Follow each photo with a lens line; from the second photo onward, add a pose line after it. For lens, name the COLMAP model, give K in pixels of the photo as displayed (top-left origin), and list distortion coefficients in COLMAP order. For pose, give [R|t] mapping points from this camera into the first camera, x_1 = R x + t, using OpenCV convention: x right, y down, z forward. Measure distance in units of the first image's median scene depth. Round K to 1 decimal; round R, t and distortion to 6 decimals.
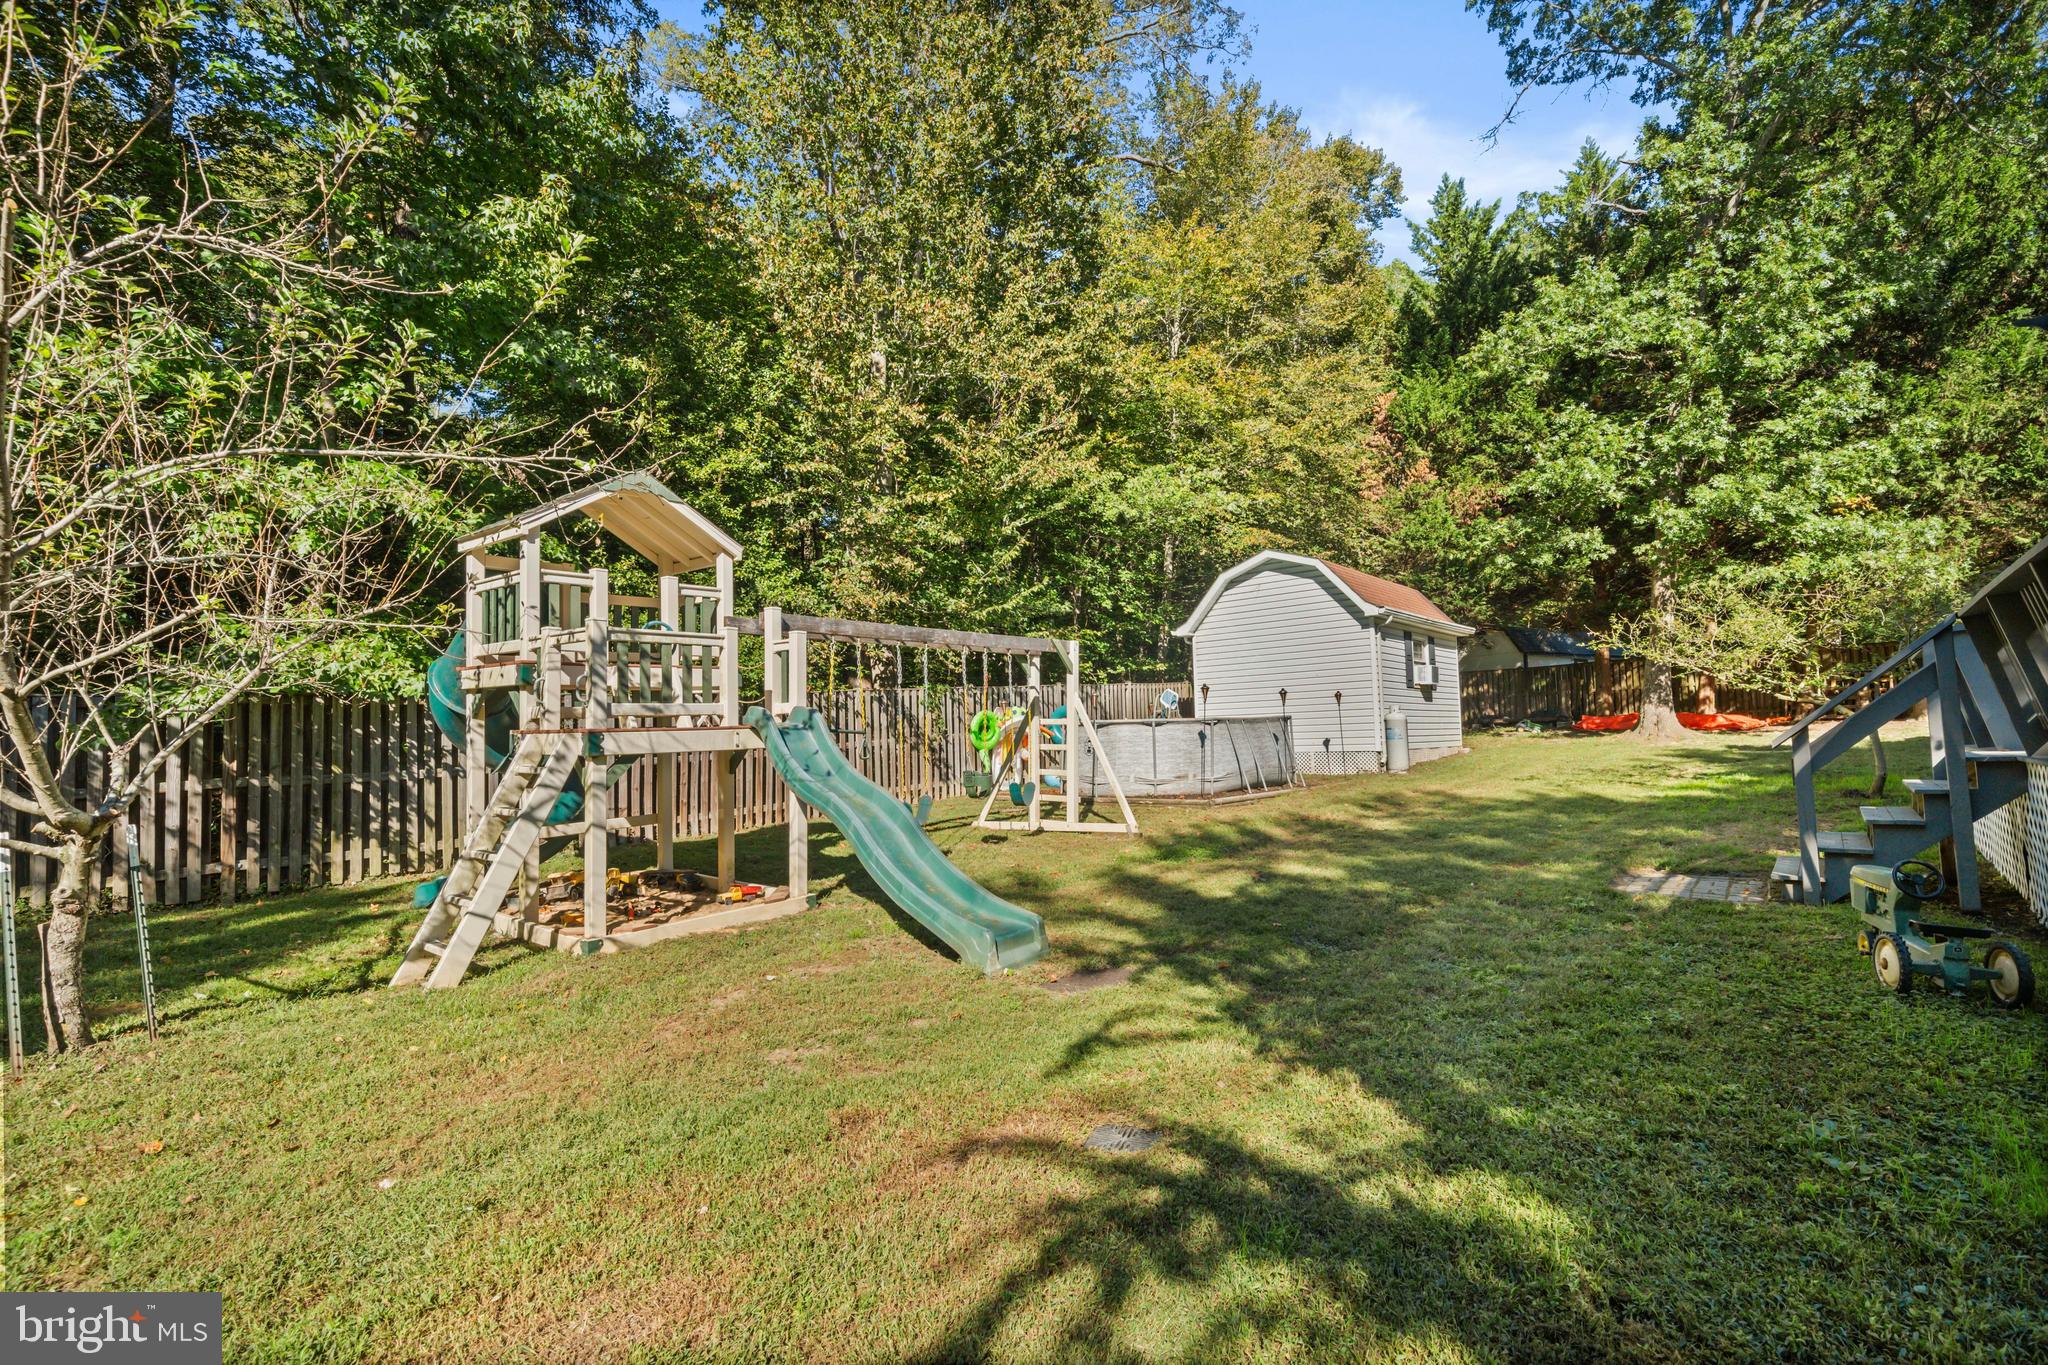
lens RADIAL K [[911.0, 0, 1029.4], [0, 911.0, 691.7], [0, 0, 1]] dist [-0.000148, 0.000183]
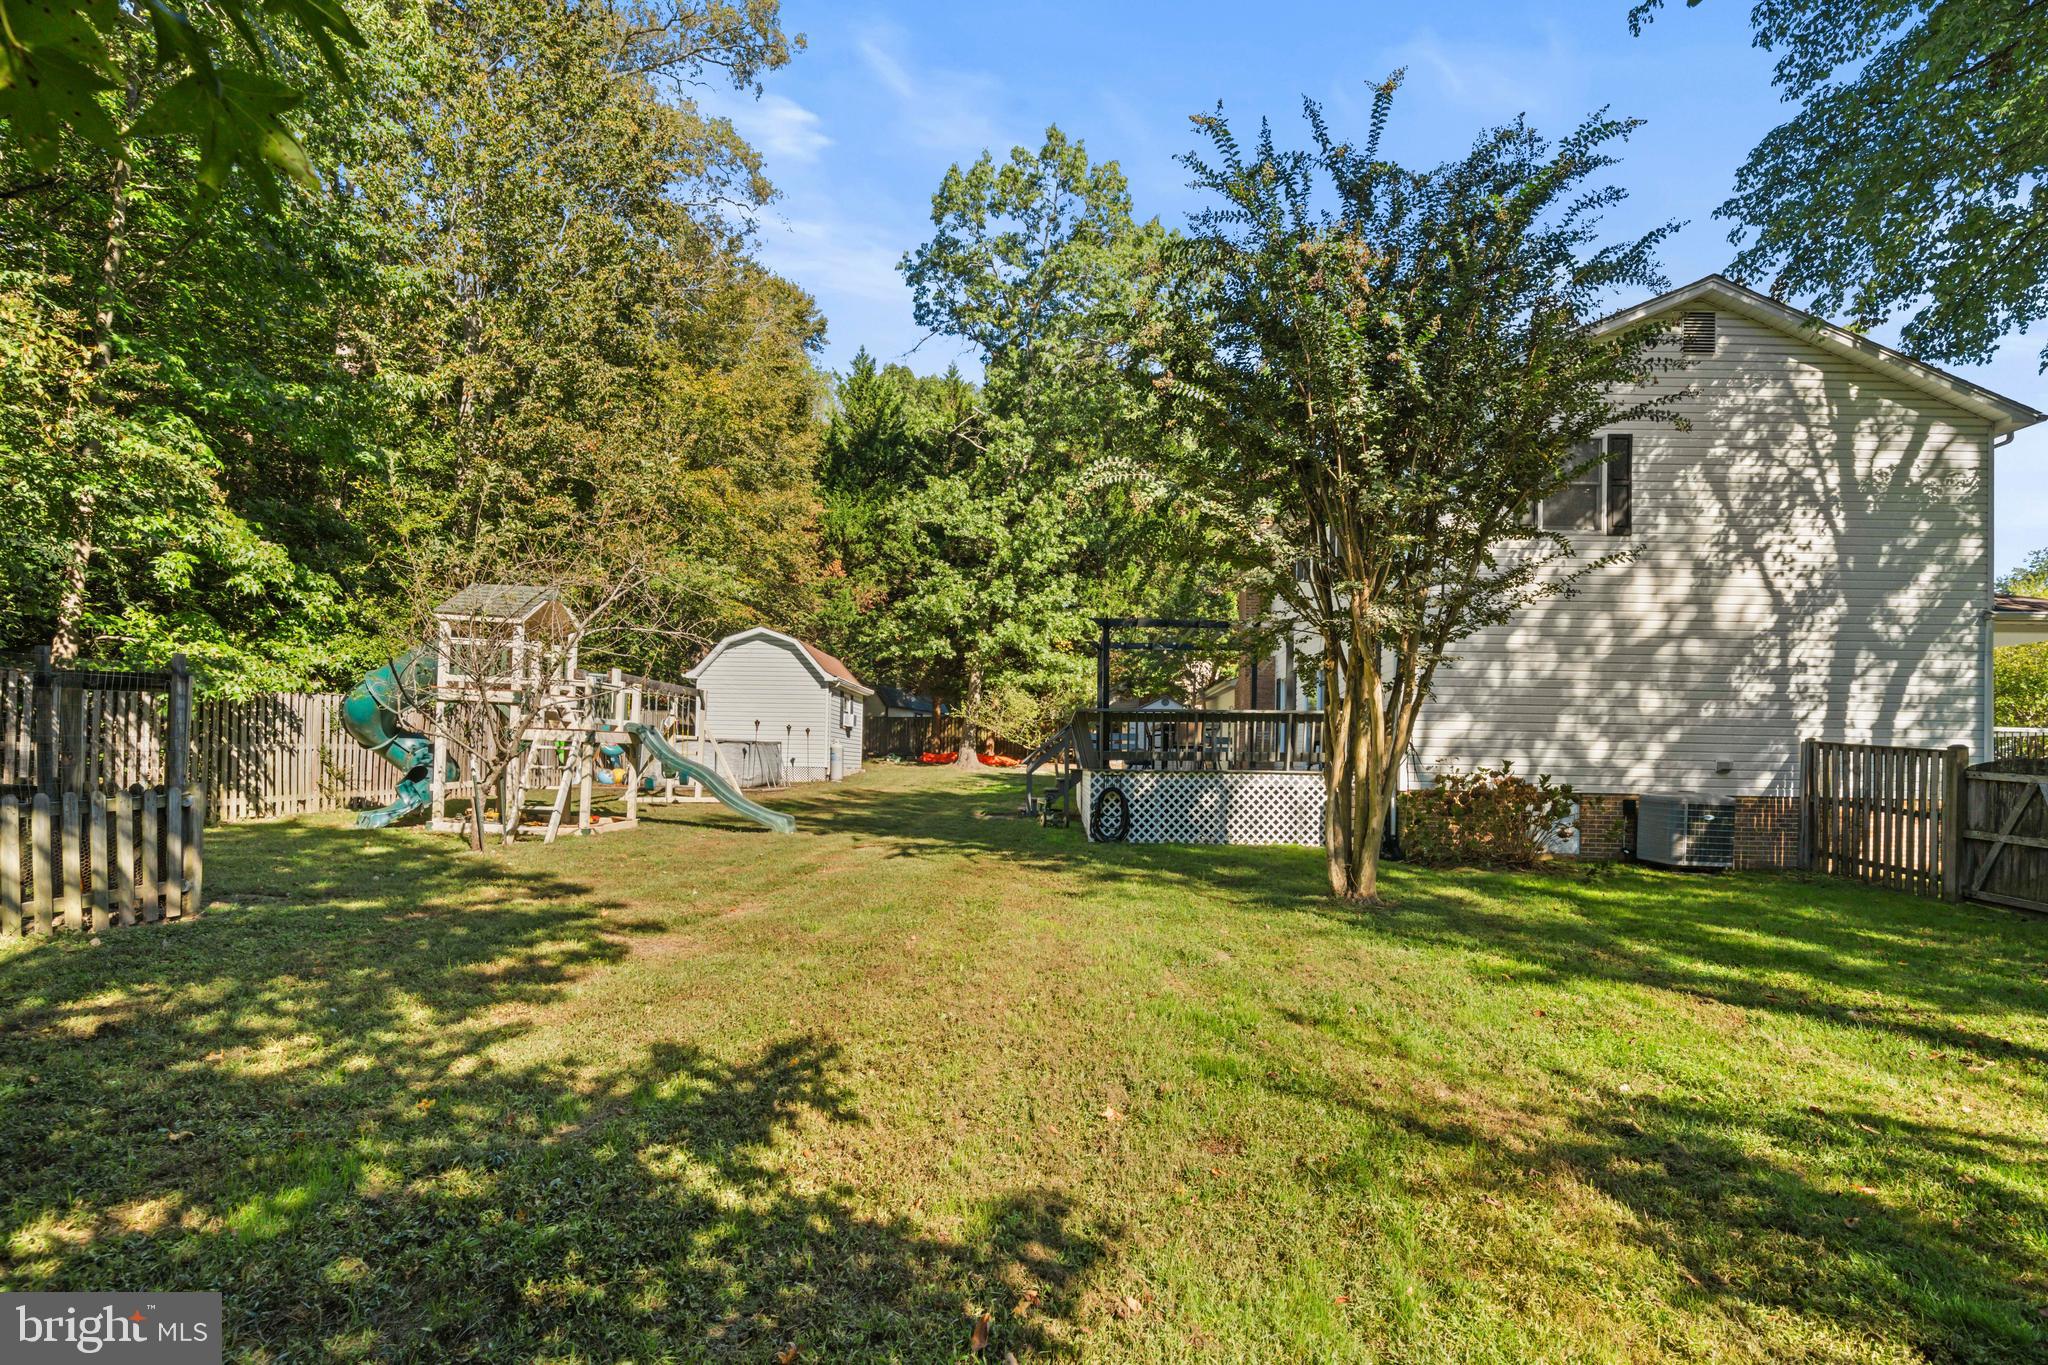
lens RADIAL K [[945.2, 0, 1026.9], [0, 945.2, 763.4], [0, 0, 1]] dist [0.001007, 0.000143]
pose [[0.769376, 0.043932, 0.637284, -0.356913], [-0.073517, 0.997093, 0.020018, 0.000692], [-0.634552, -0.062252, 0.770369, -0.436082]]
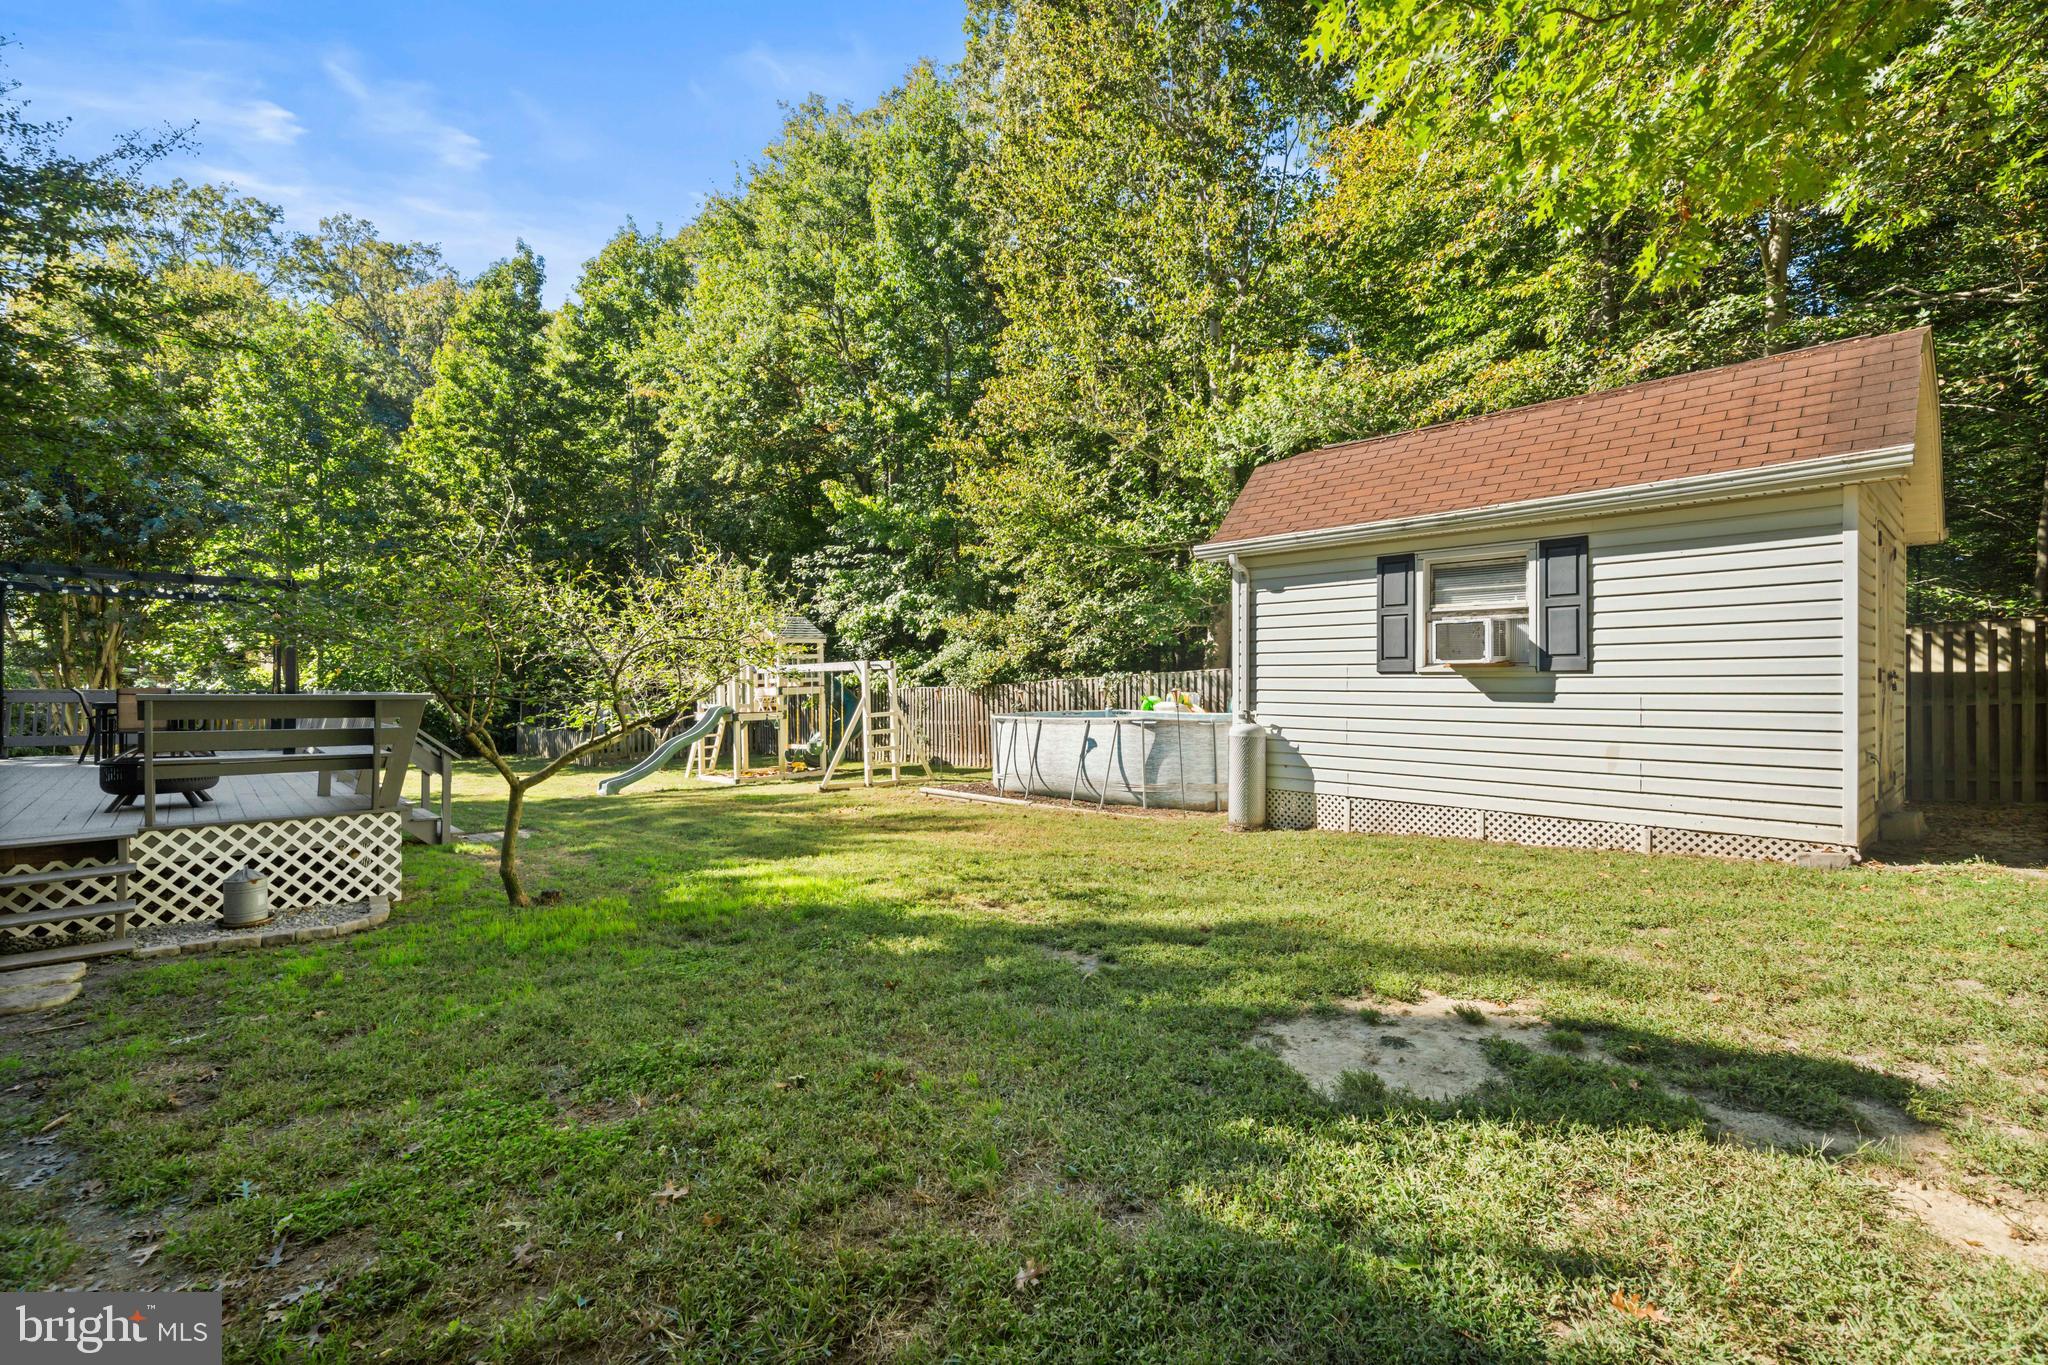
lens RADIAL K [[911.0, 0, 1029.4], [0, 911.0, 691.7], [0, 0, 1]] dist [-0.000148, 0.000183]
pose [[-0.109042, 0.029790, -0.993591, 0.912548], [0.051161, 0.998394, 0.024320, -0.016029], [0.992720, -0.048181, -0.110391, 0.852810]]
